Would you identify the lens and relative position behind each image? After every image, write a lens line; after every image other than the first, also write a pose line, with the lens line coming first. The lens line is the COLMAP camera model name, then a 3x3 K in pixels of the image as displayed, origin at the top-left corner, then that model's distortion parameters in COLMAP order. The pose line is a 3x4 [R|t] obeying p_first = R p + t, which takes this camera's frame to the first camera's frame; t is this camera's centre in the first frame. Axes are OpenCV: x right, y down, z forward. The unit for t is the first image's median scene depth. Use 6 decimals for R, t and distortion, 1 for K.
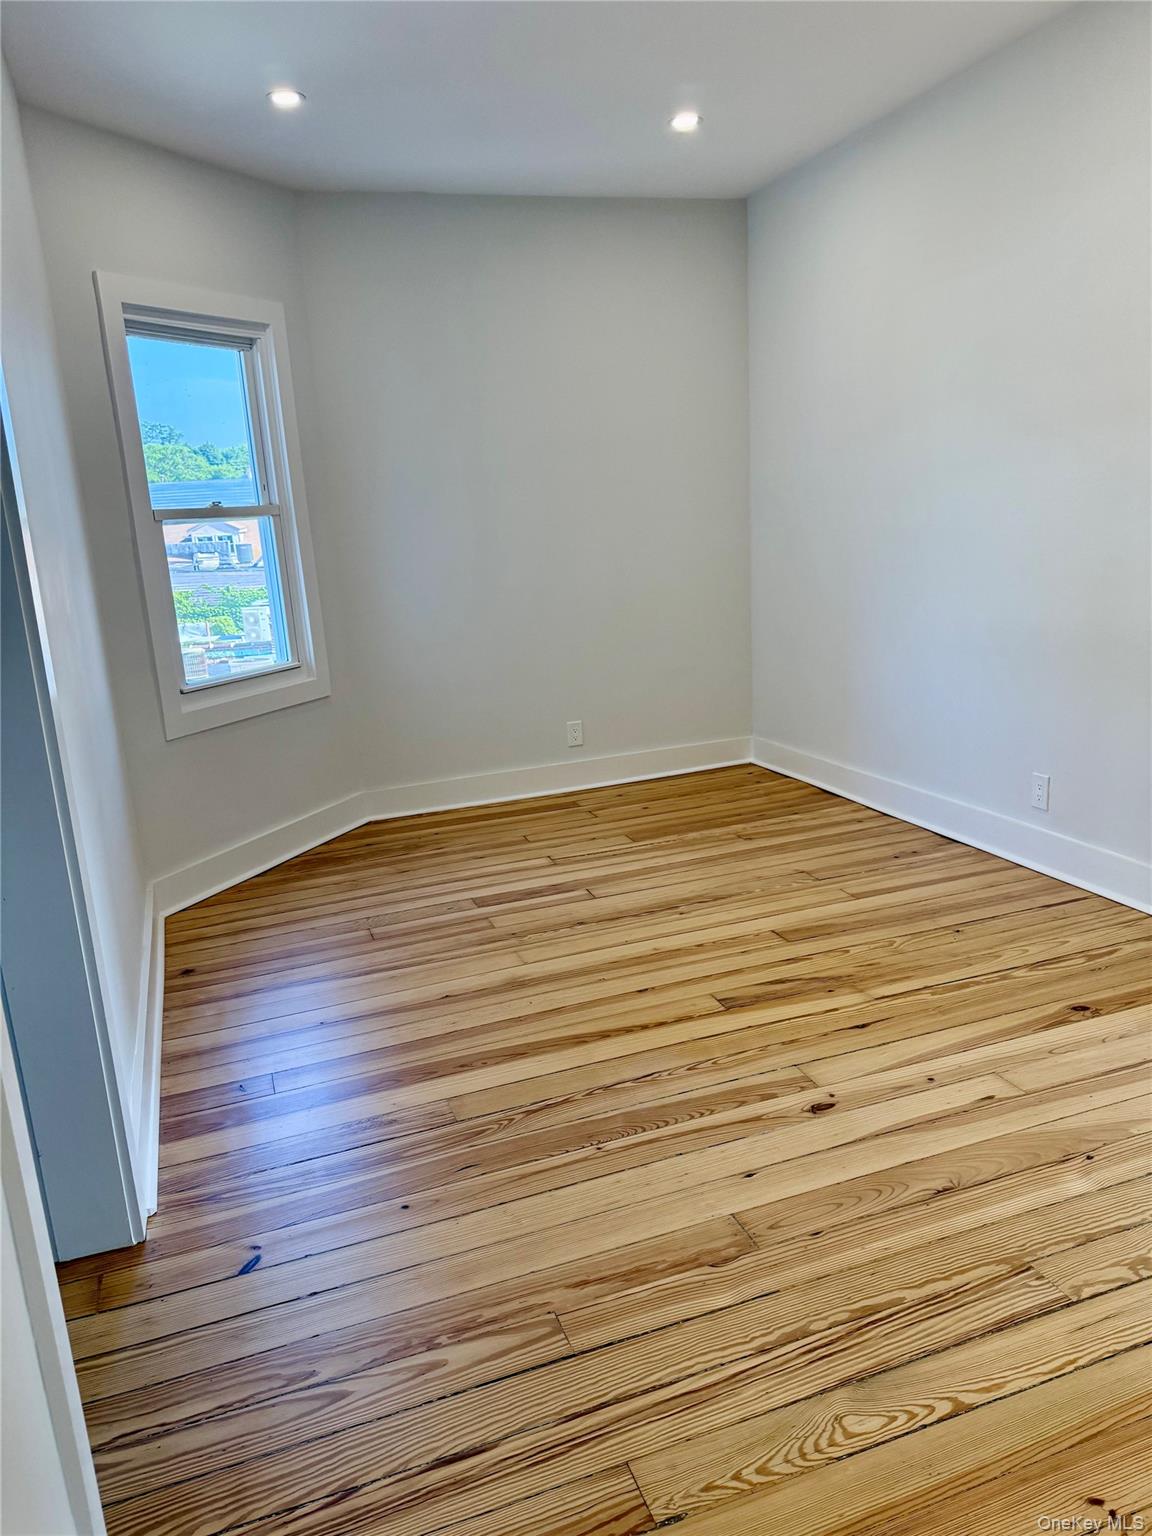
lens RADIAL K [[1085.4, 0, 576.4], [0, 1085.4, 770.4], [0, 0, 1]] dist [-0.045294, -0.011714]
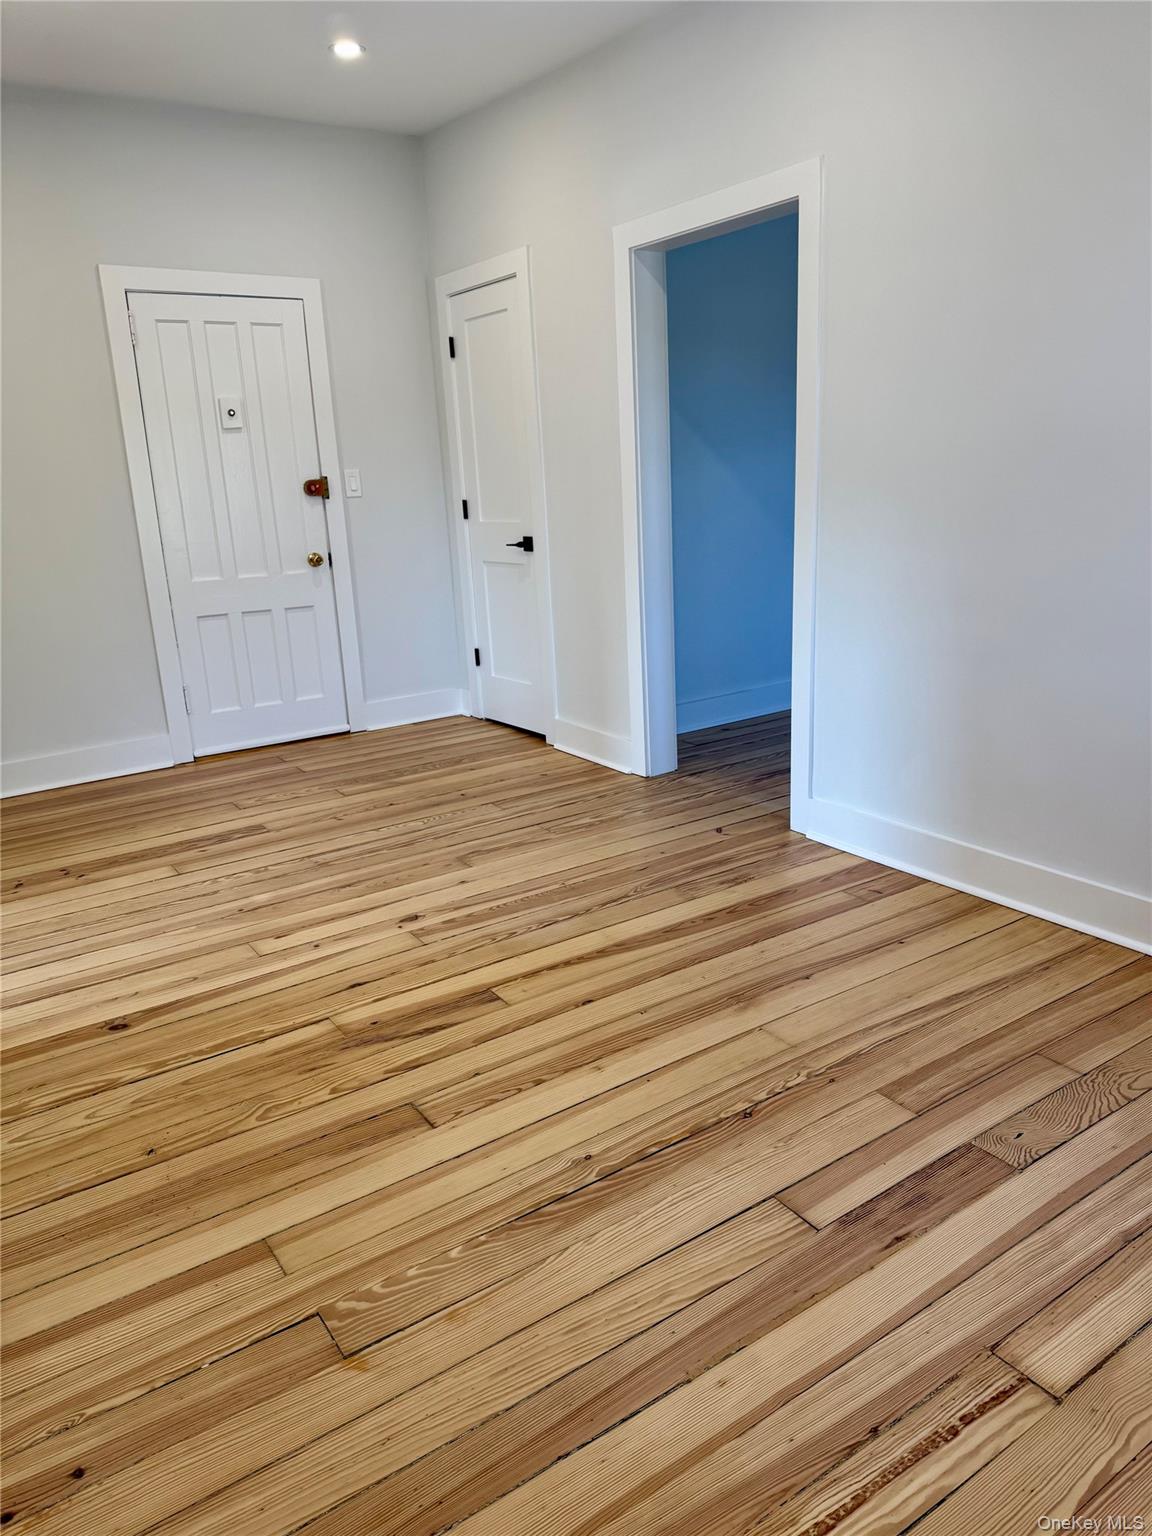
lens RADIAL K [[1085.4, 0, 574.0], [0, 1085.4, 765.0], [0, 0, 1]] dist [-0.045294, -0.011714]
pose [[-0.960253, 0.169552, -0.221737, 0.243188], [0.043964, 0.876331, 0.479699, -0.398965], [0.275649, 0.450884, -0.848953, 1.727596]]
